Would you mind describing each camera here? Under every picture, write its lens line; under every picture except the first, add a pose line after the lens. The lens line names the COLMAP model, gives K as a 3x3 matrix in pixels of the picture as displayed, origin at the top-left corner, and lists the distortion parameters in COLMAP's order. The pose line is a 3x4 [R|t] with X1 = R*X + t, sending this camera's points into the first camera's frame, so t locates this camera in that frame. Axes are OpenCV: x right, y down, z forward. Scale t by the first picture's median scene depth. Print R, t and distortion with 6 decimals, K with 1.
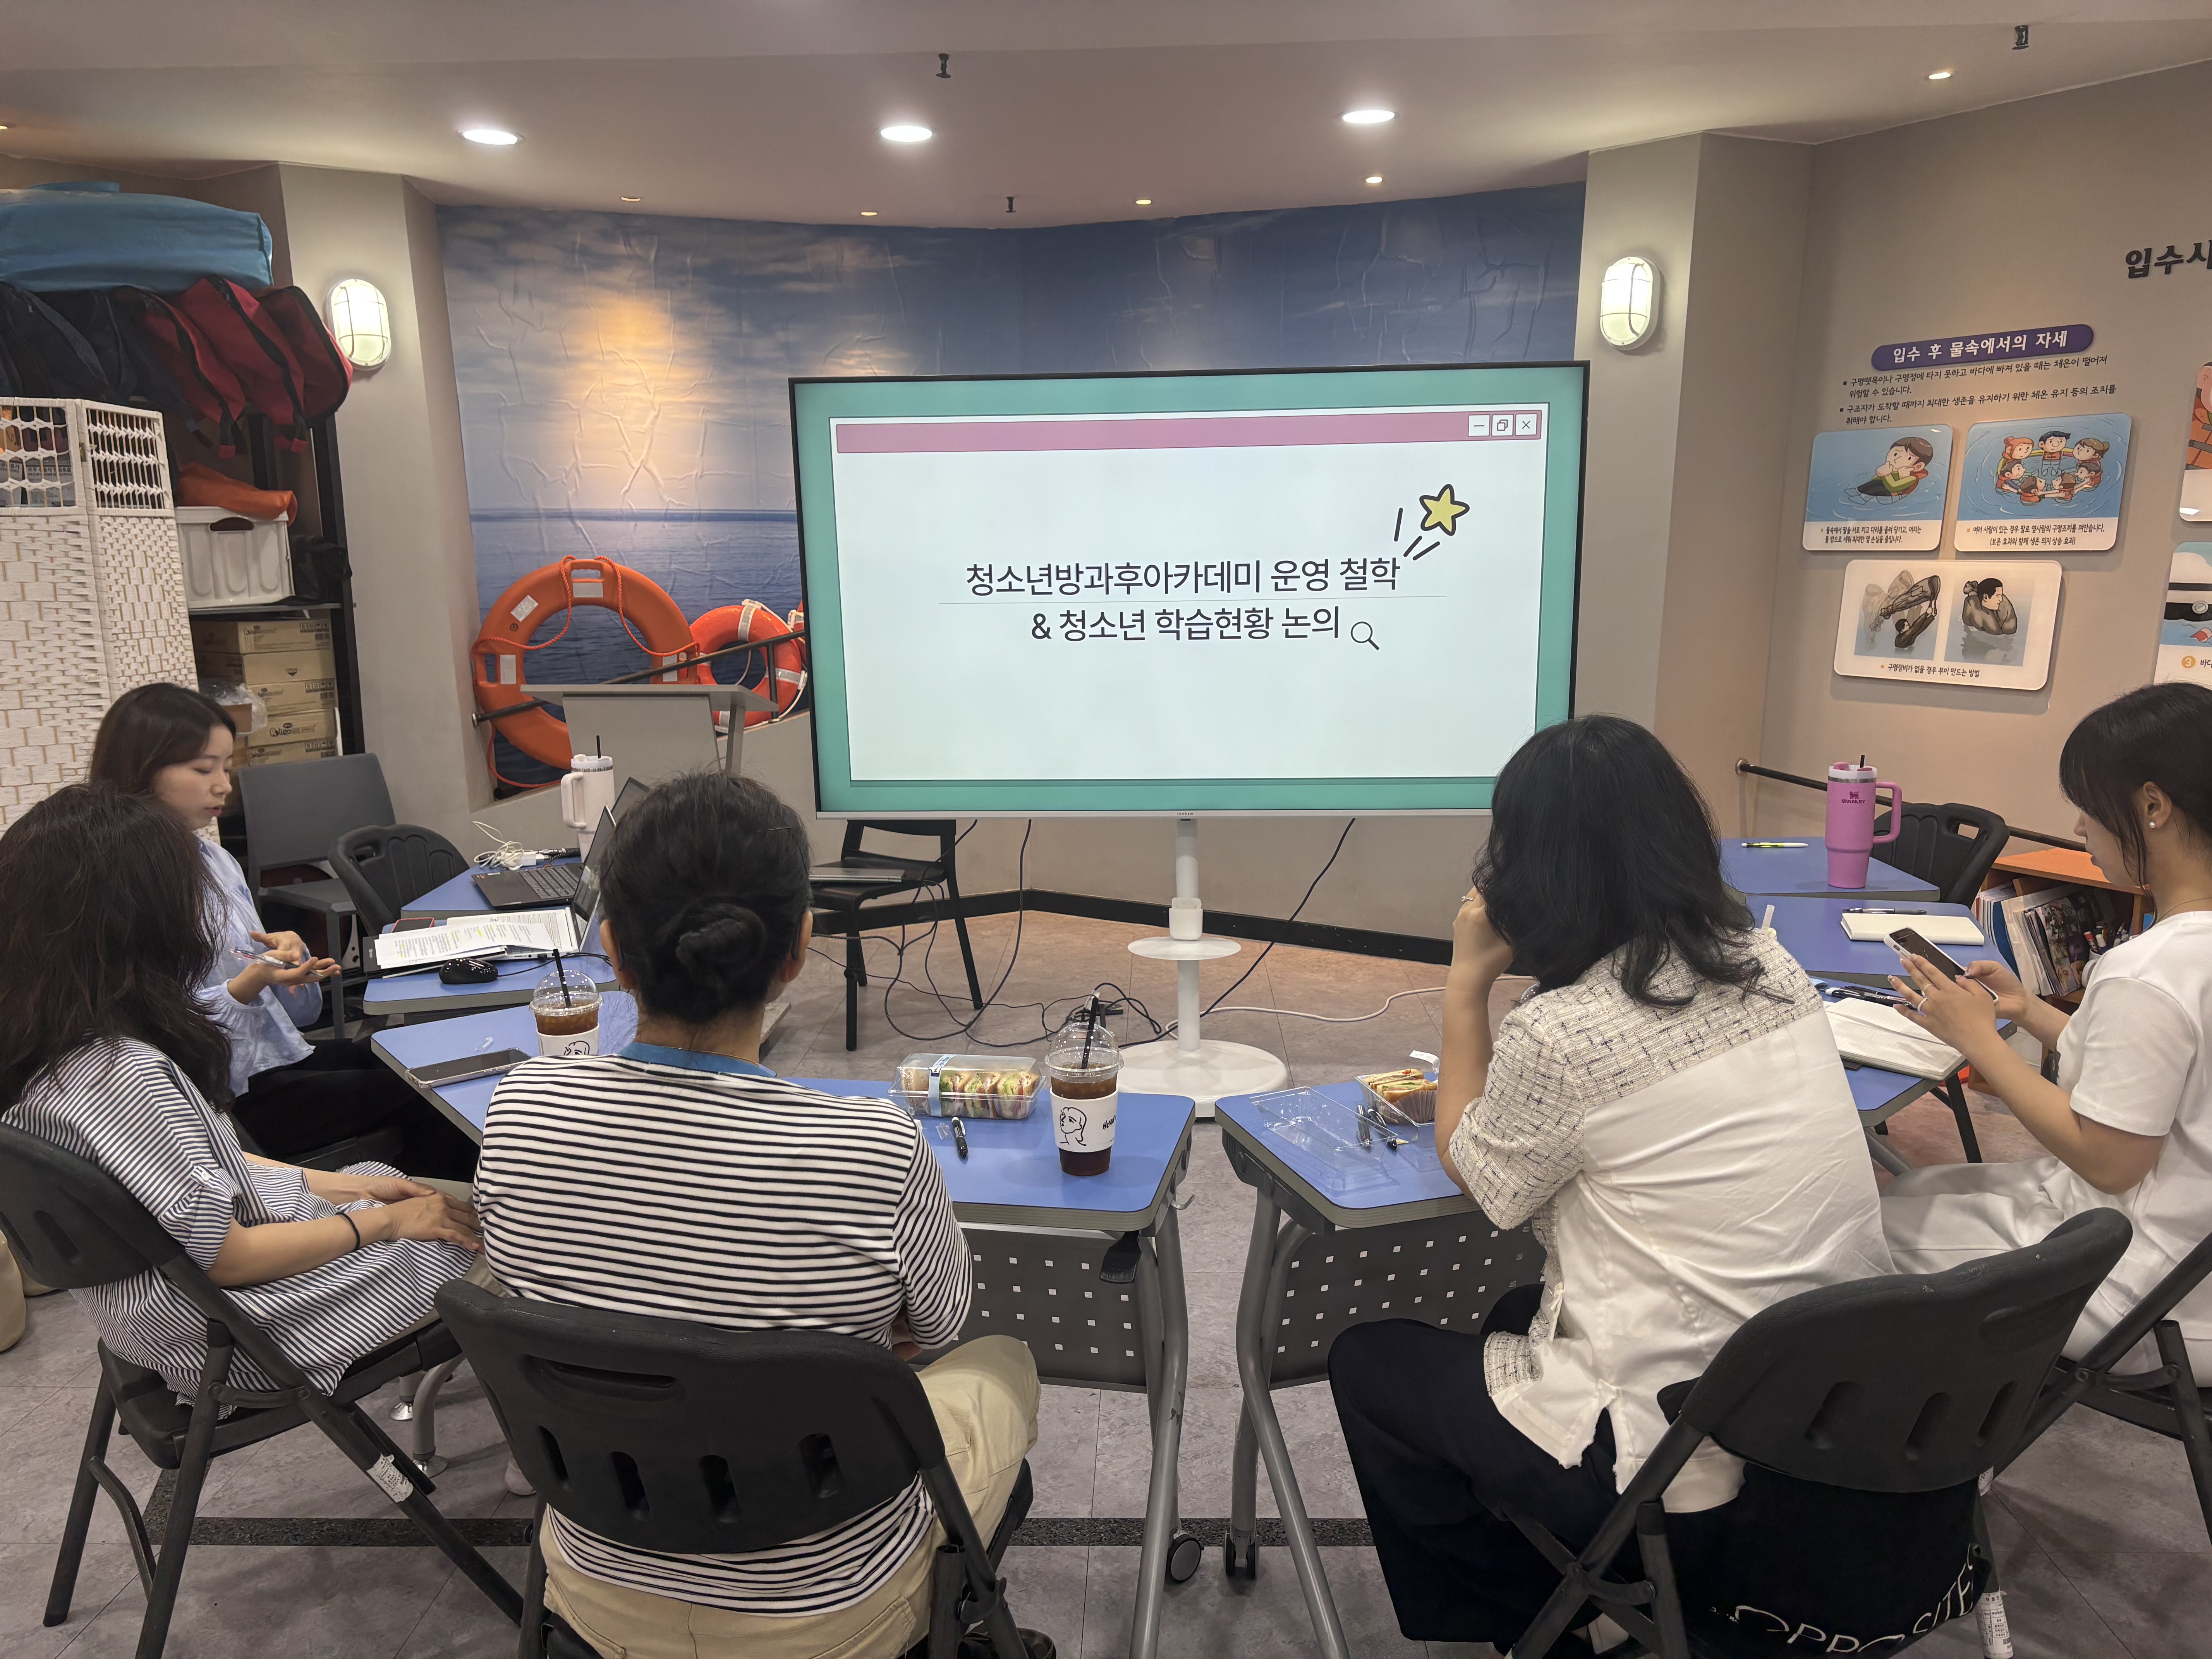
lens RADIAL K [[1661.0, 0, 1105.3], [0, 1661.0, 798.6], [0, 0, 1]] dist [0.005715, -0.003297]
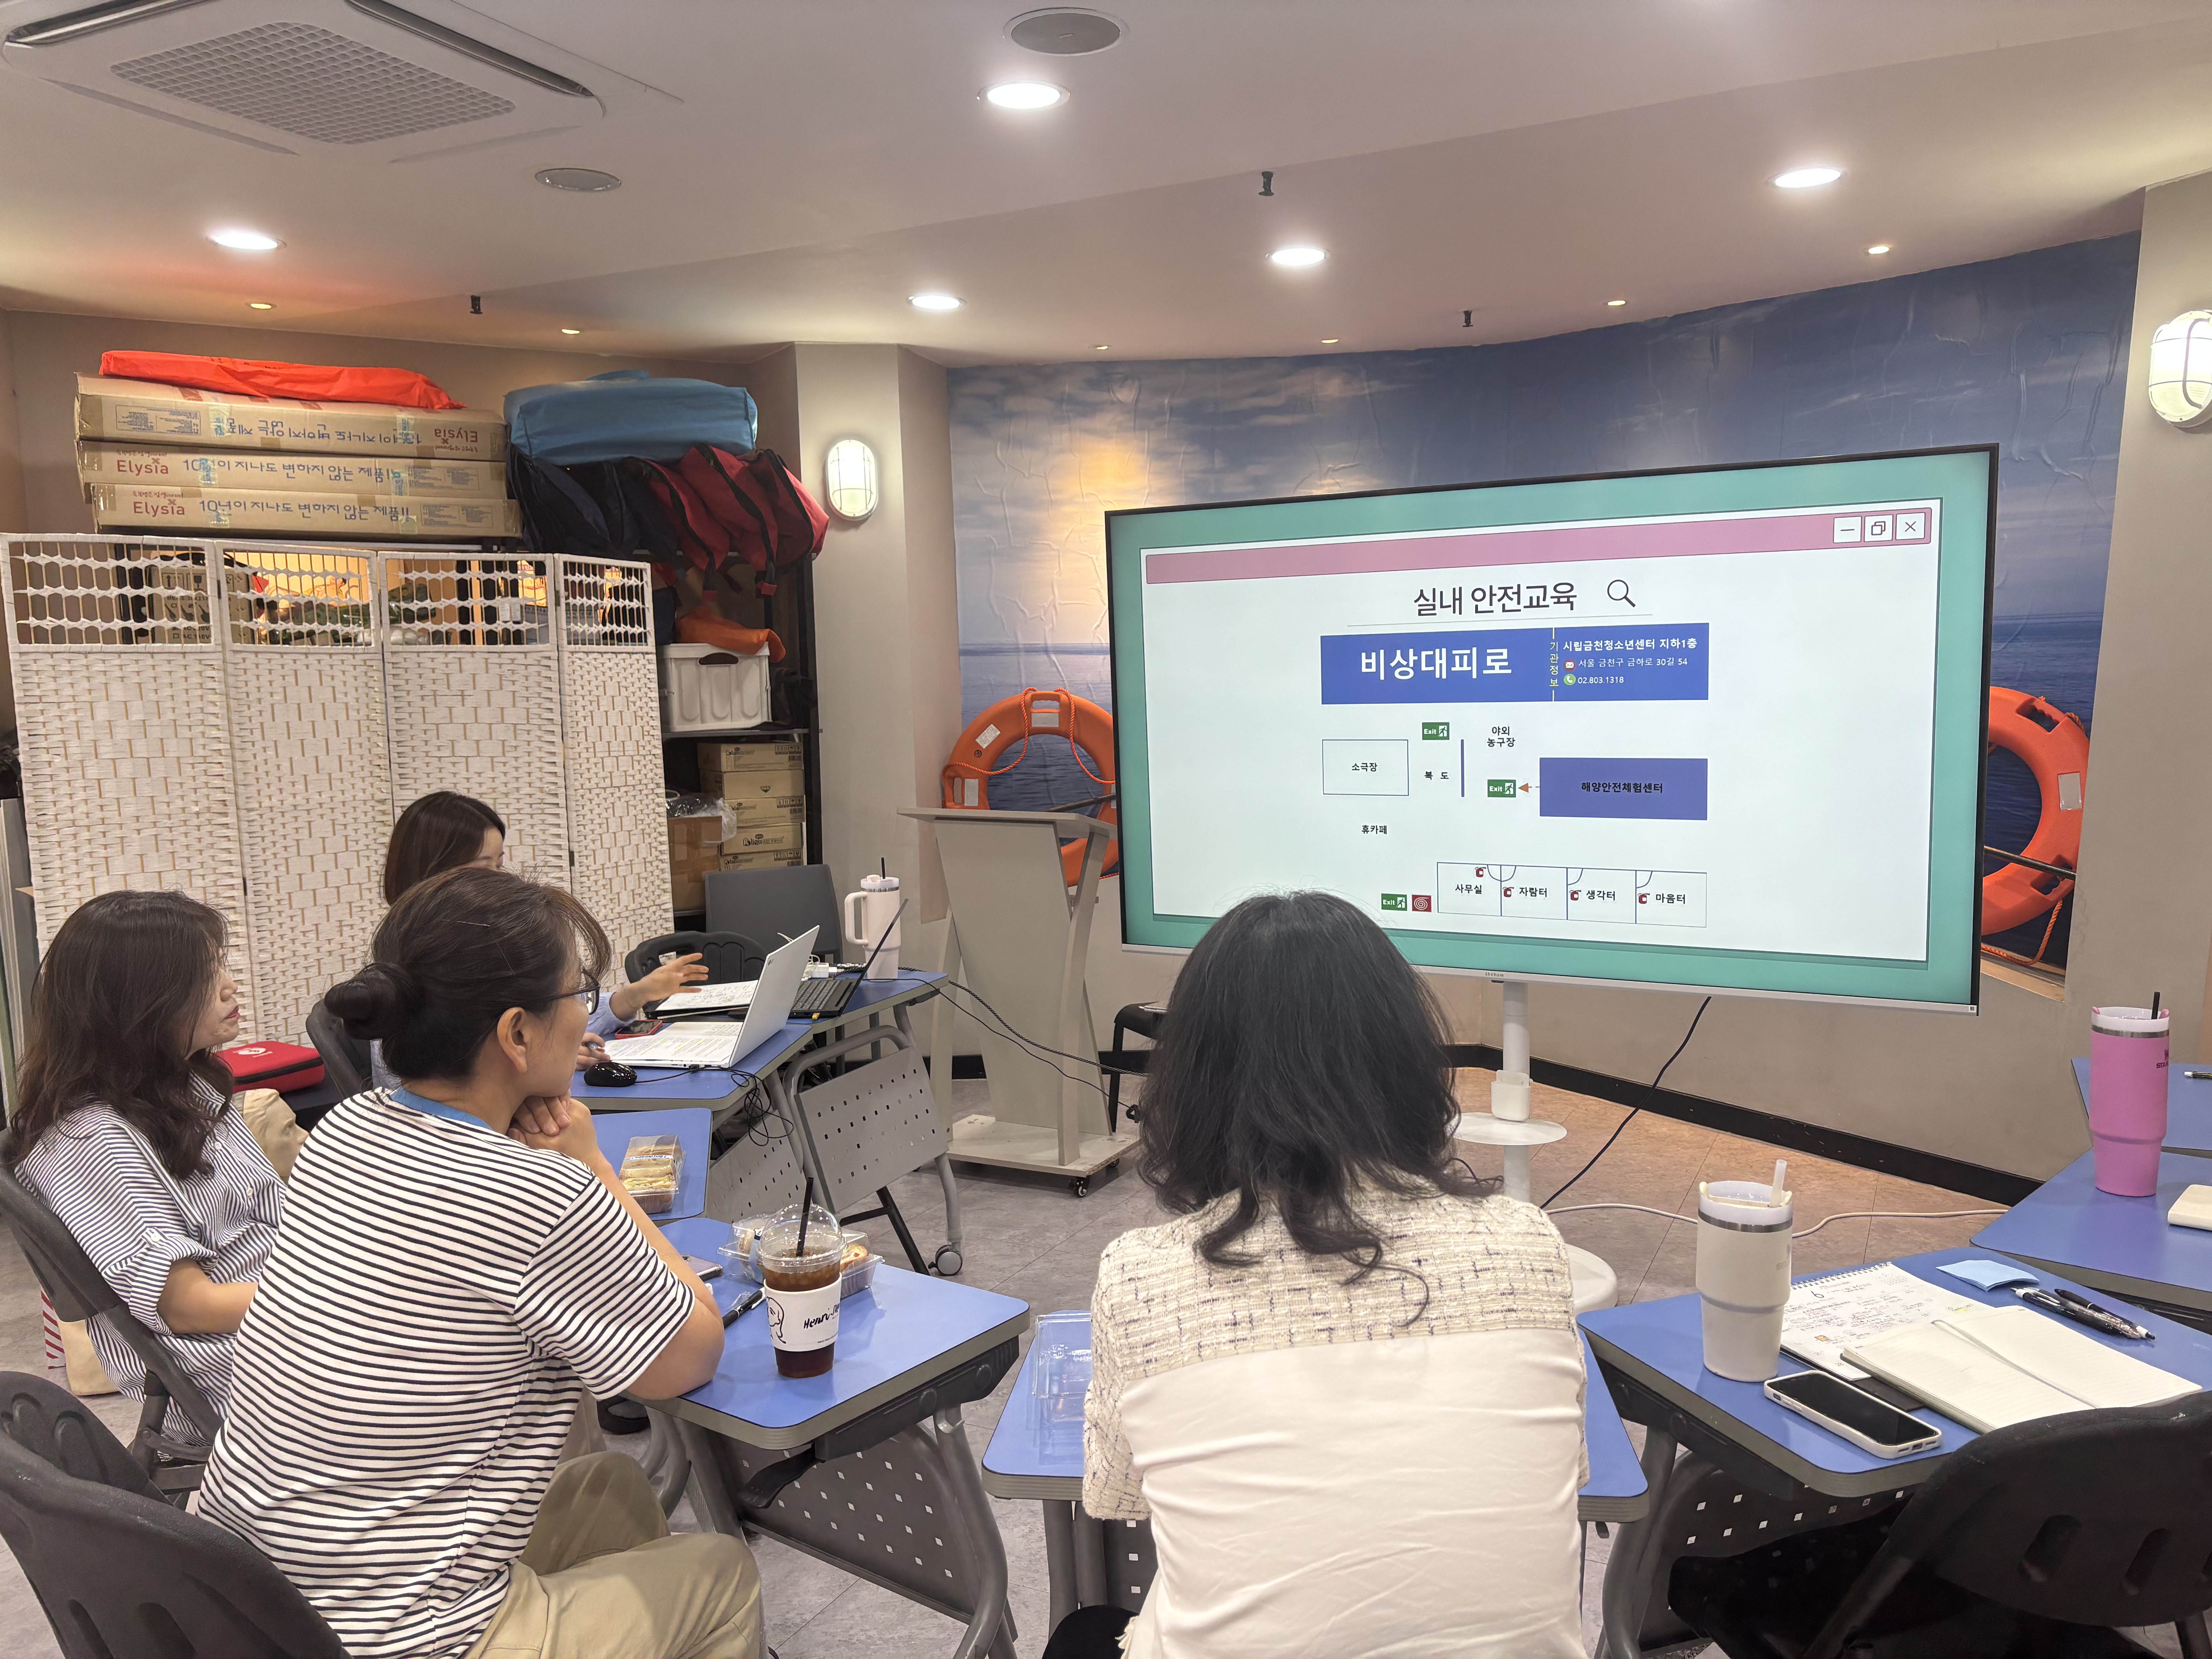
lens RADIAL K [[1652.8, 0, 1104.4], [0, 1652.8, 845.2], [0, 0, 1]] dist [0.024700, -0.004586]
pose [[0.905624, 0.042132, -0.421985, 0.196560], [-0.063320, 0.997332, -0.036315, -0.012702], [0.419329, 0.059607, 0.905875, 0.088522]]
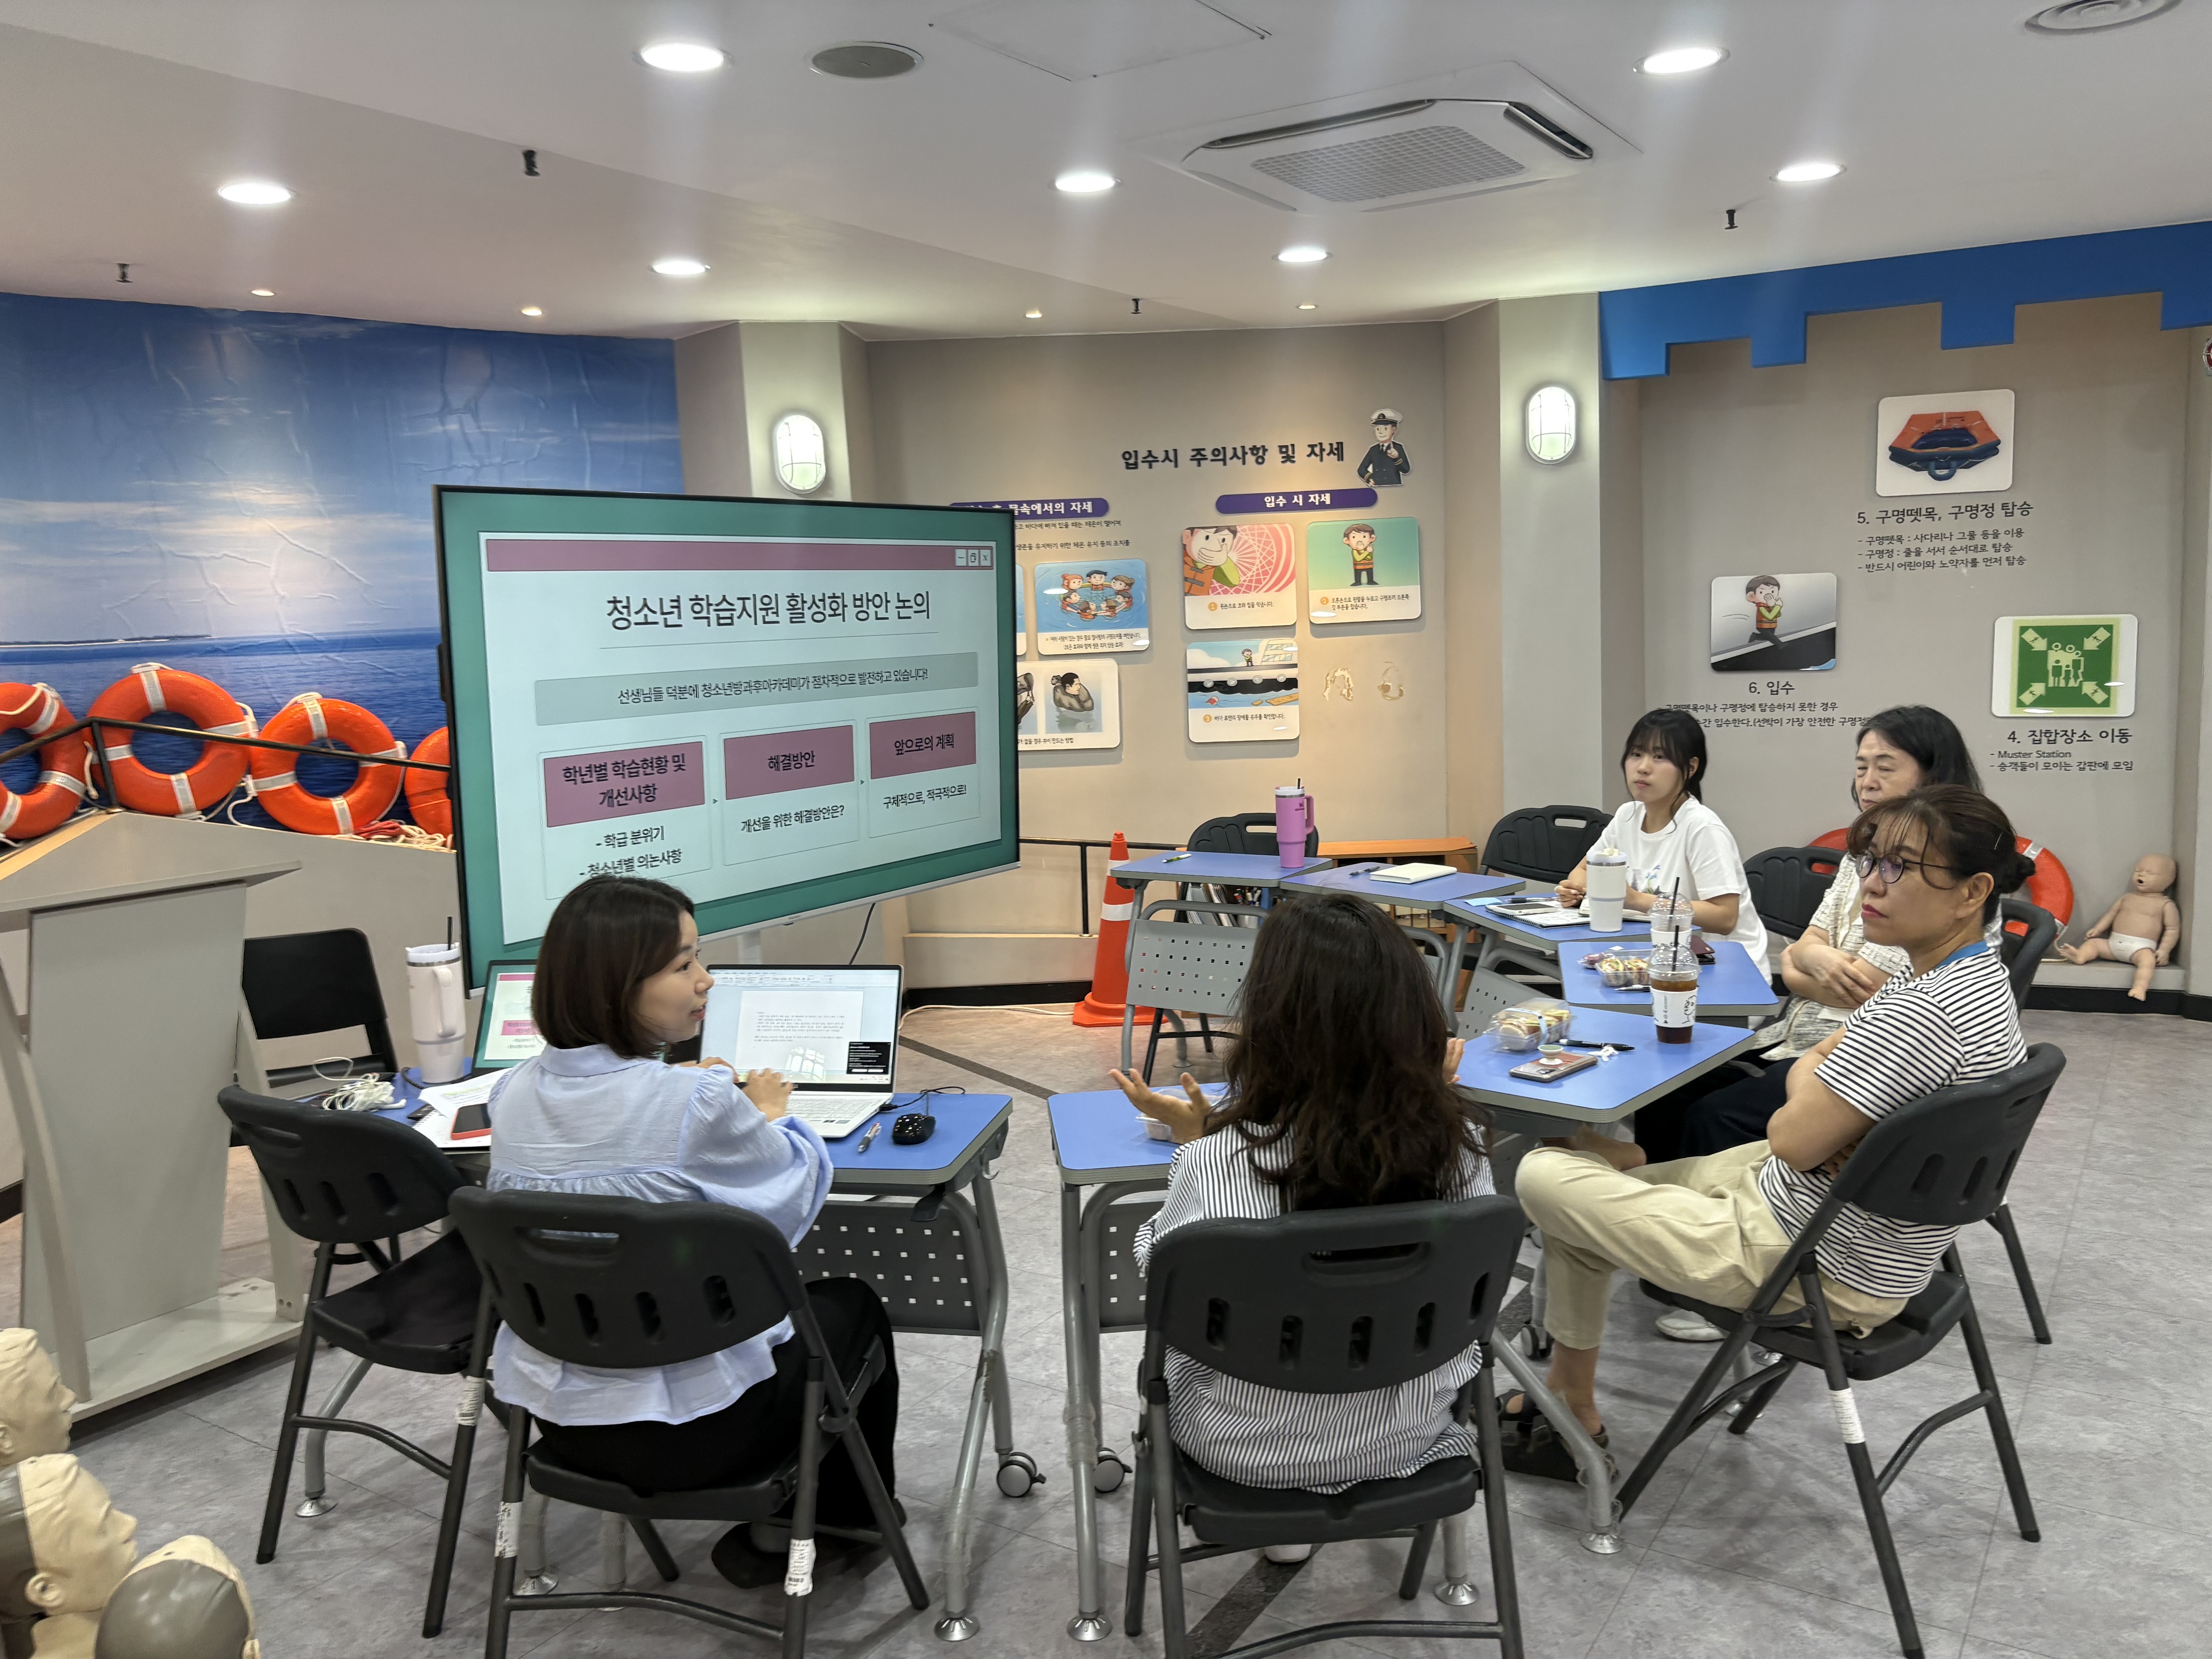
lens RADIAL K [[1637.0, 0, 1143.2], [0, 1637.0, 829.6], [0, 0, 1]] dist [0.047777, -0.102893]
pose [[0.512699, -0.118261, 0.850384, -0.607705], [0.167790, 0.985171, 0.035845, -0.039088], [-0.842013, 0.124309, 0.524939, 0.226205]]
